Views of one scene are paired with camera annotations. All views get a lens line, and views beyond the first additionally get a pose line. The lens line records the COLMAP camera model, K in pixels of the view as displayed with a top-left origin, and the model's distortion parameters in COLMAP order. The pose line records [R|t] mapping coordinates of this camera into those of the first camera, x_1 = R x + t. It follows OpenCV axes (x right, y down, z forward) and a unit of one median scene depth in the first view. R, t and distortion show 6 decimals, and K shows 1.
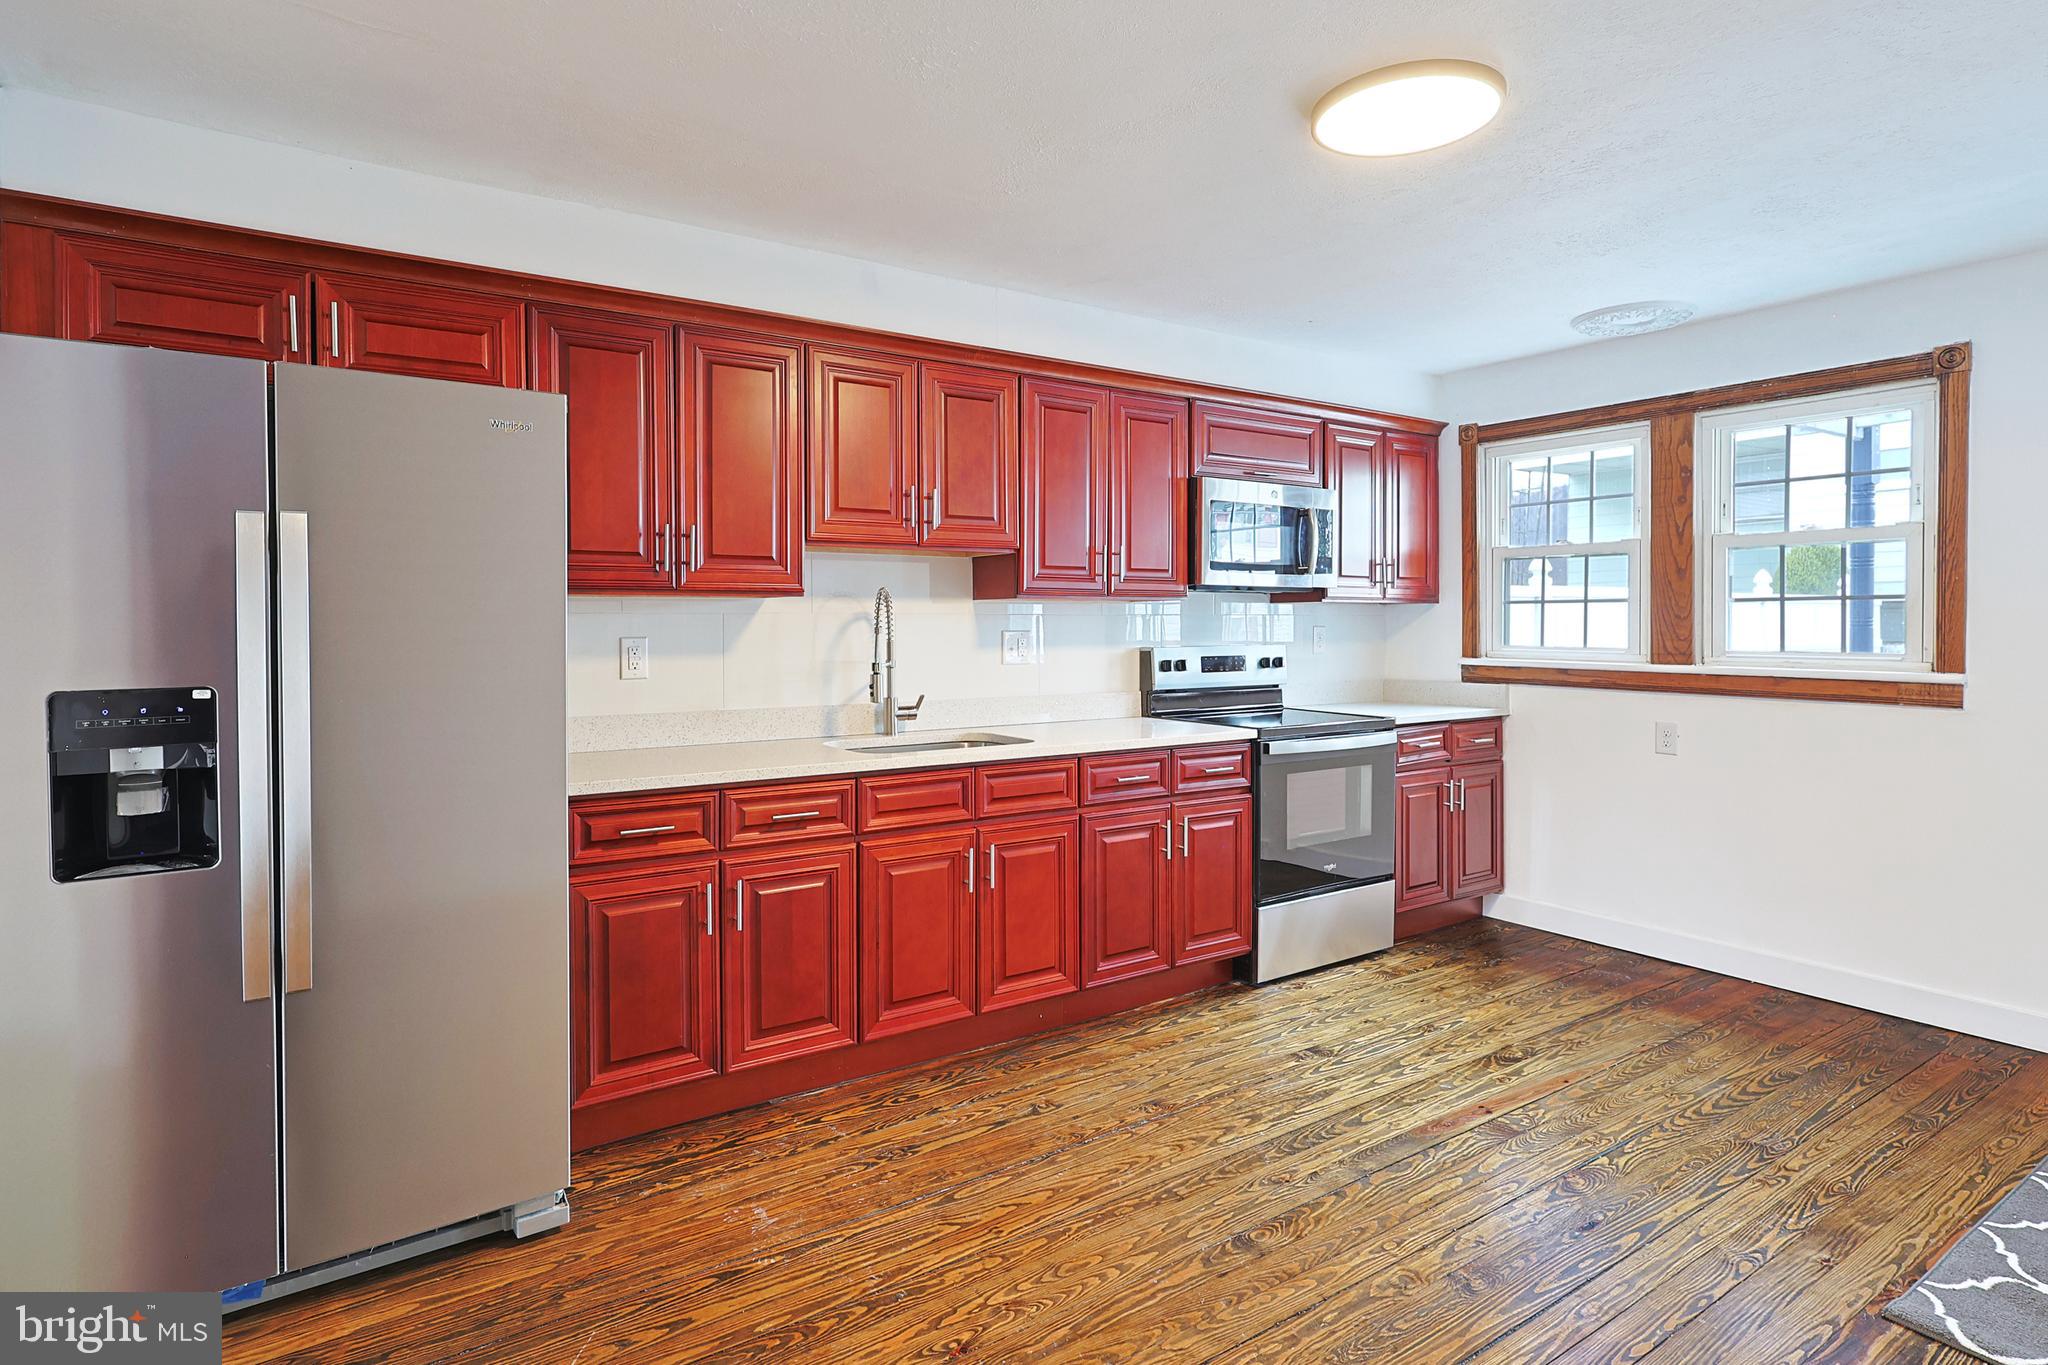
lens RADIAL K [[1110.8, 0, 1006.2], [0, 1110.8, 633.8], [0, 0, 1]] dist [-0.005717, 0.001517]
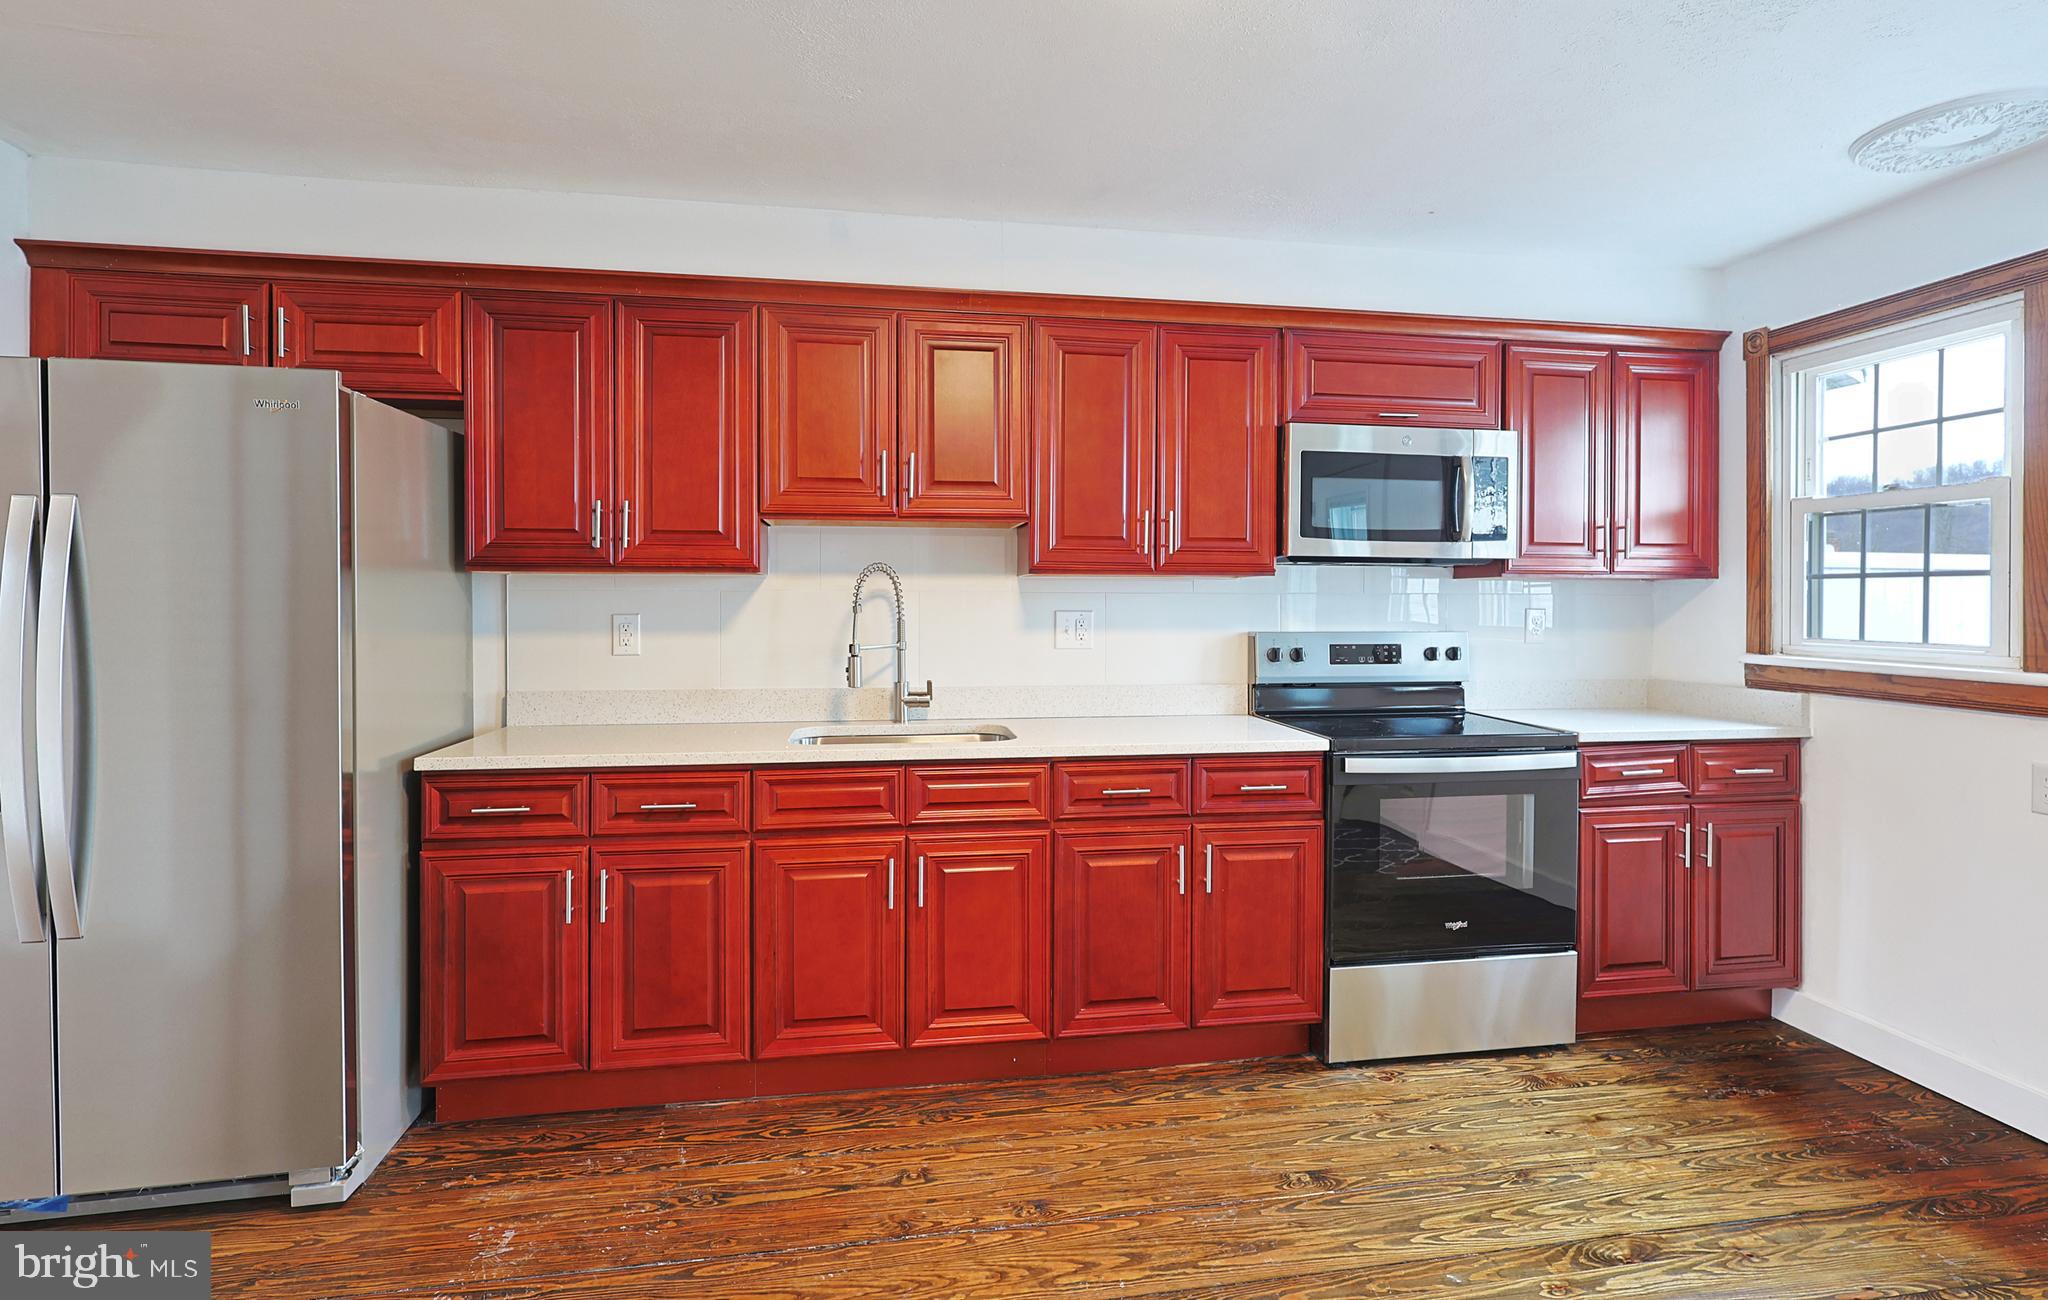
lens RADIAL K [[1060.4, 0, 992.8], [0, 1060.4, 606.1], [0, 0, 1]] dist [-0.001968, 0.000927]
pose [[0.912884, 0.007152, -0.408157, 0.324347], [-0.009189, 0.999953, -0.003030, -0.003787], [0.408116, 0.006516, 0.912907, 0.226165]]
